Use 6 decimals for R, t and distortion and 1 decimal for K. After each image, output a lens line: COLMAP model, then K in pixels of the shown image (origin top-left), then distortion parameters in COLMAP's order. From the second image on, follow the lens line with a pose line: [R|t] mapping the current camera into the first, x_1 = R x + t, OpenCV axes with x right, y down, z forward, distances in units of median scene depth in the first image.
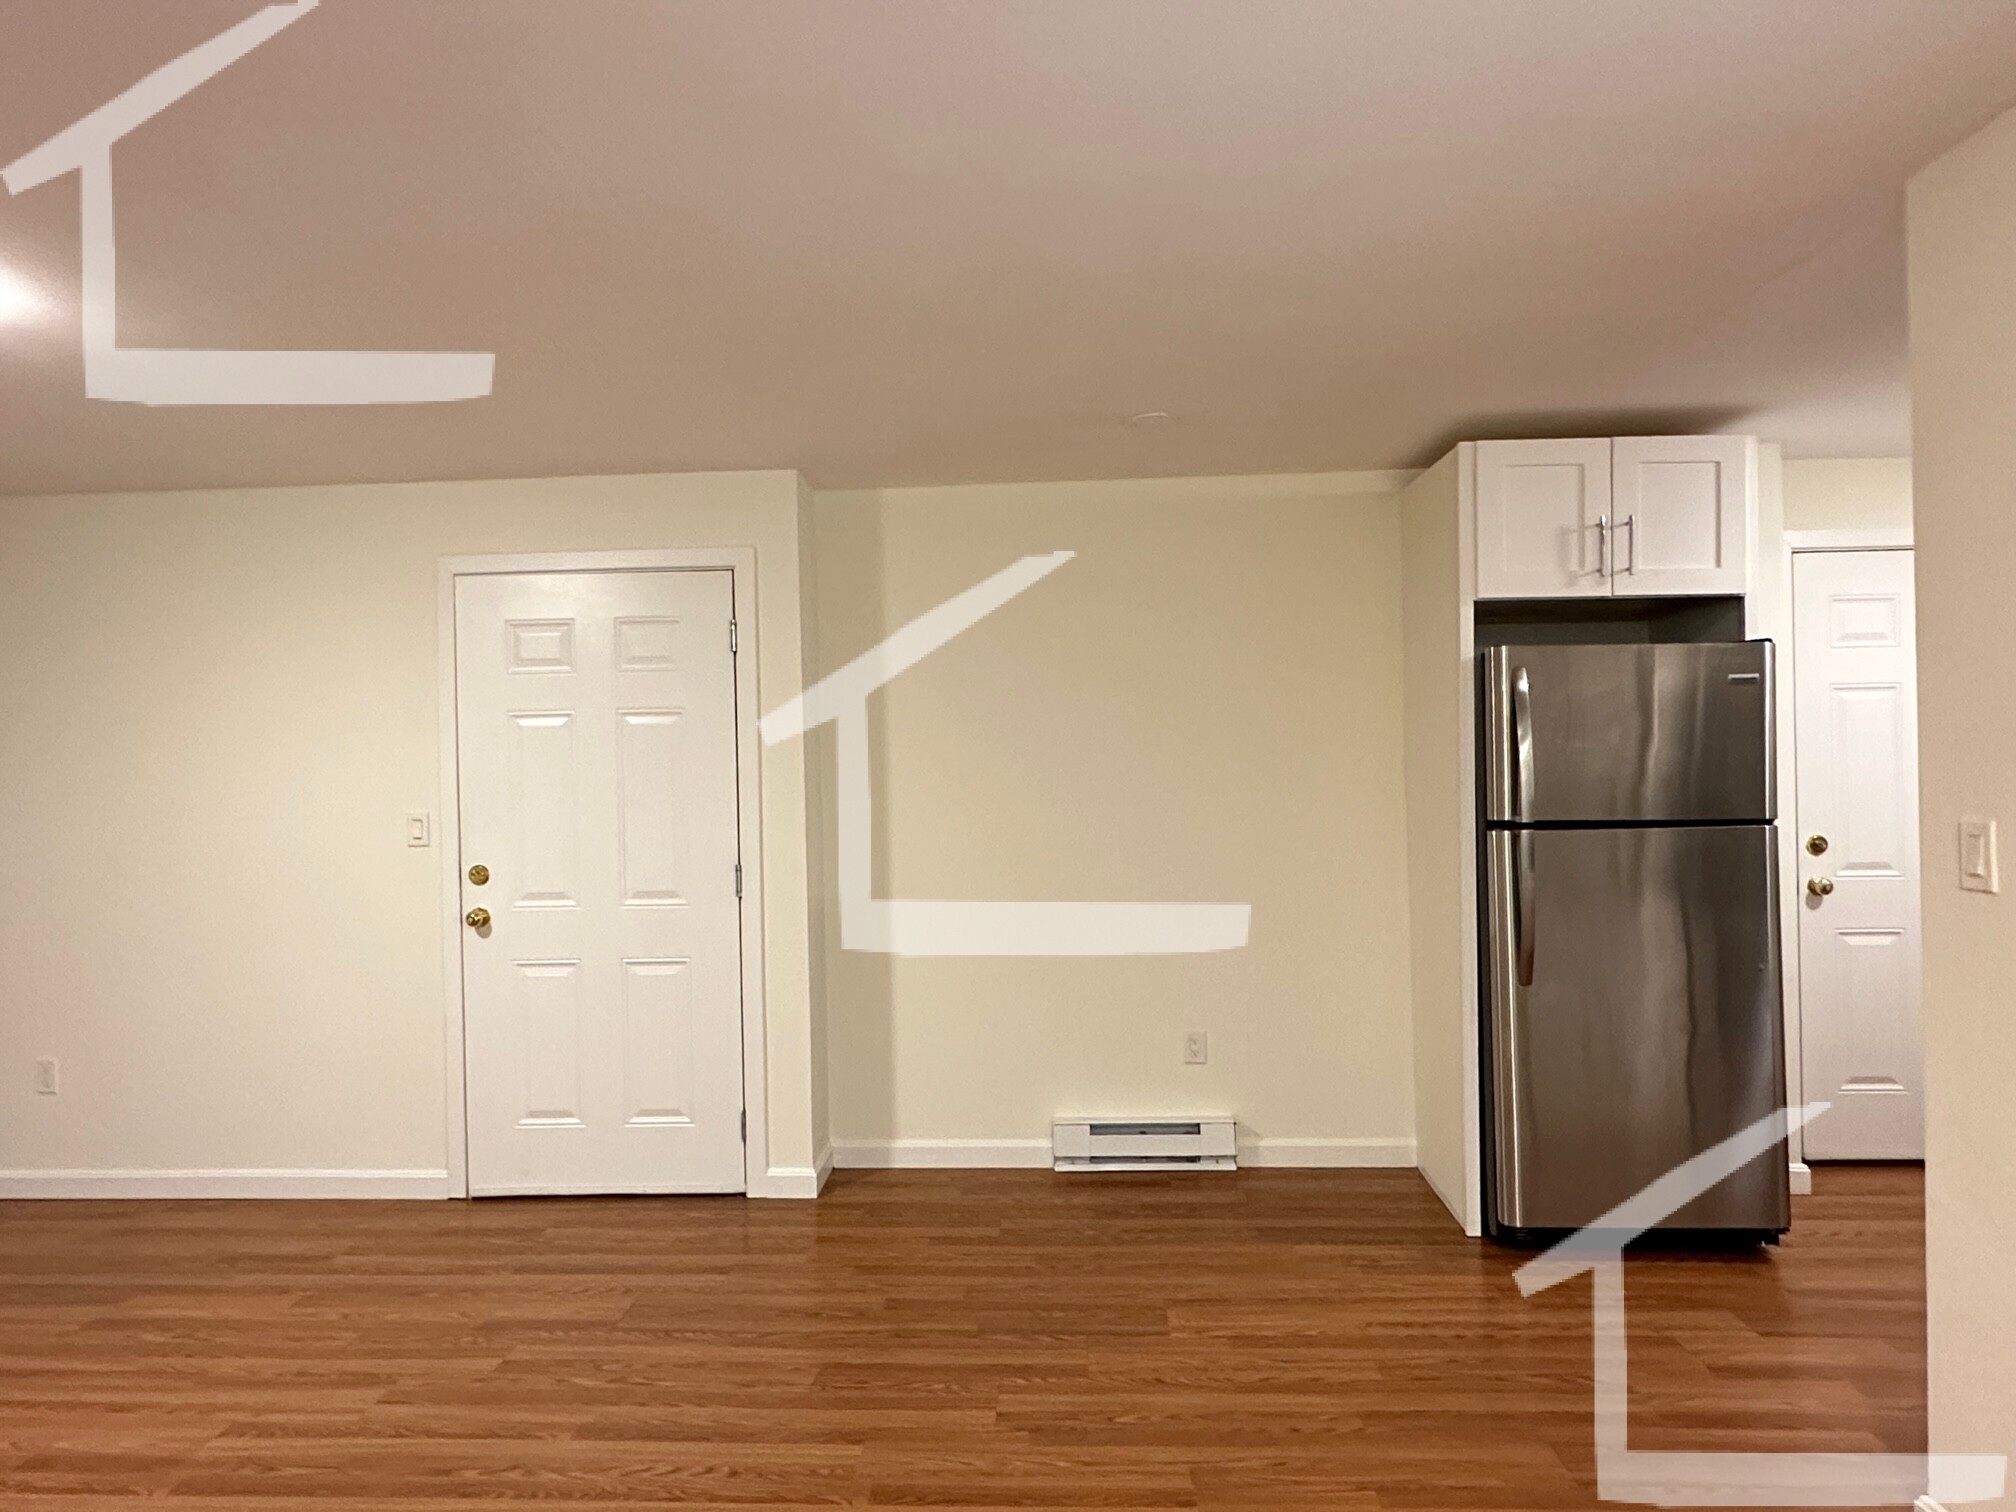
lens RADIAL K [[1204.1, 0, 1008.9], [0, 1204.1, 758.4], [0, 0, 1]] dist [0.007000, -0.009600]
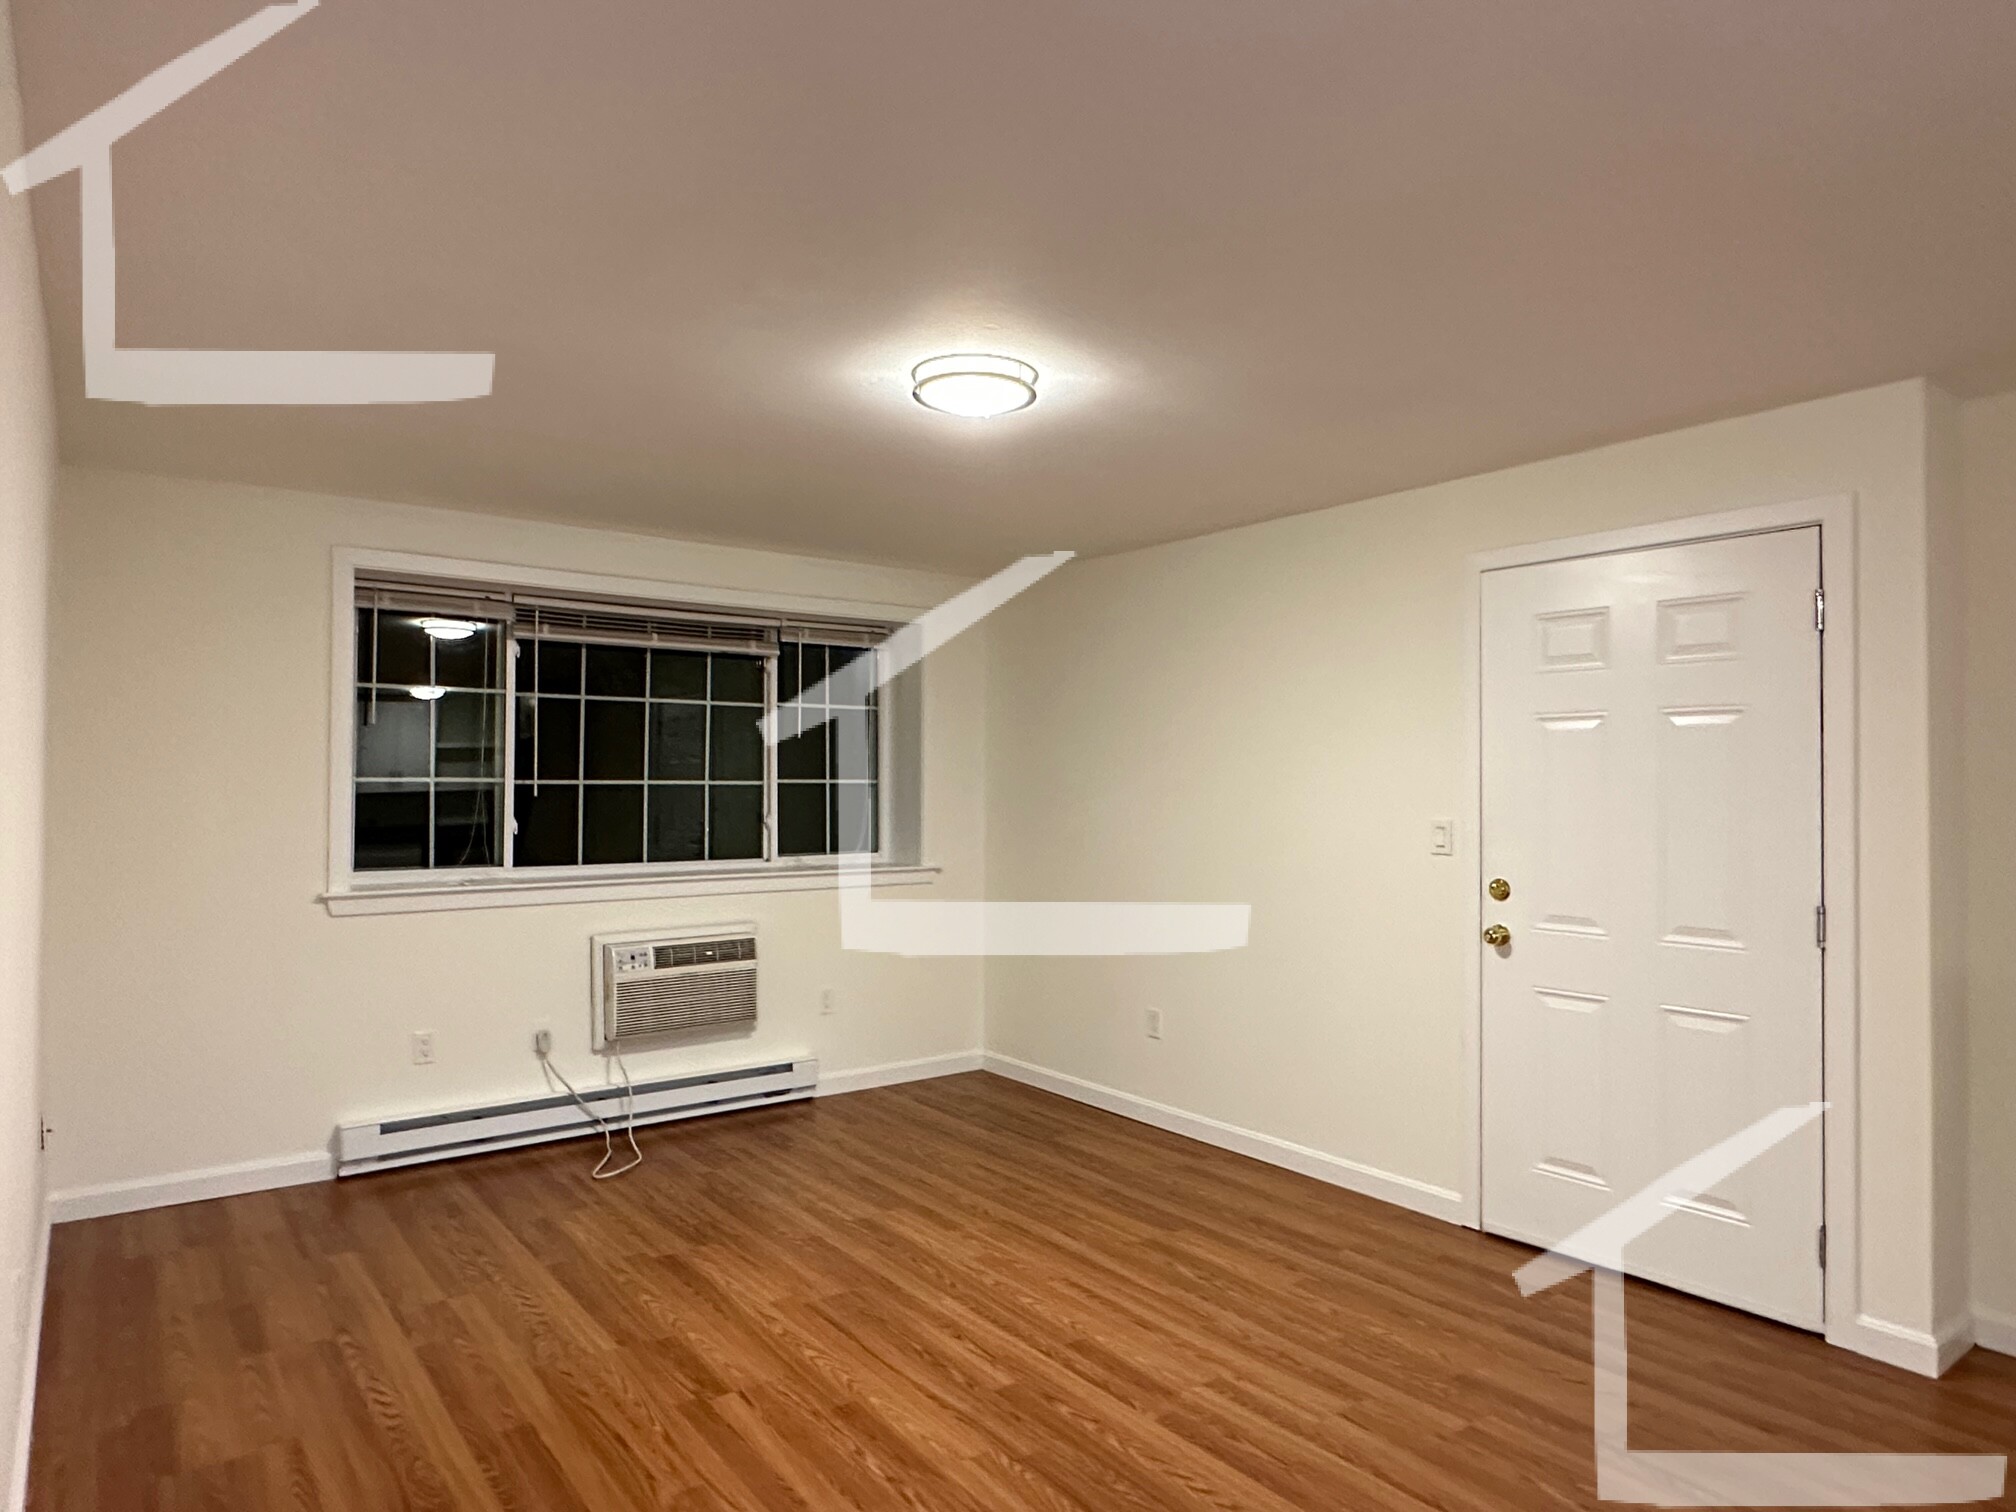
lens RADIAL K [[1204.1, 0, 1000.1], [0, 1204.1, 758.9], [0, 0, 1]] dist [0.007000, -0.009600]
pose [[0.623666, 0.004197, -0.781680, 0.062771], [-0.008566, 0.999962, -0.001465, -0.000231], [0.781644, 0.007609, 0.623679, 0.134844]]
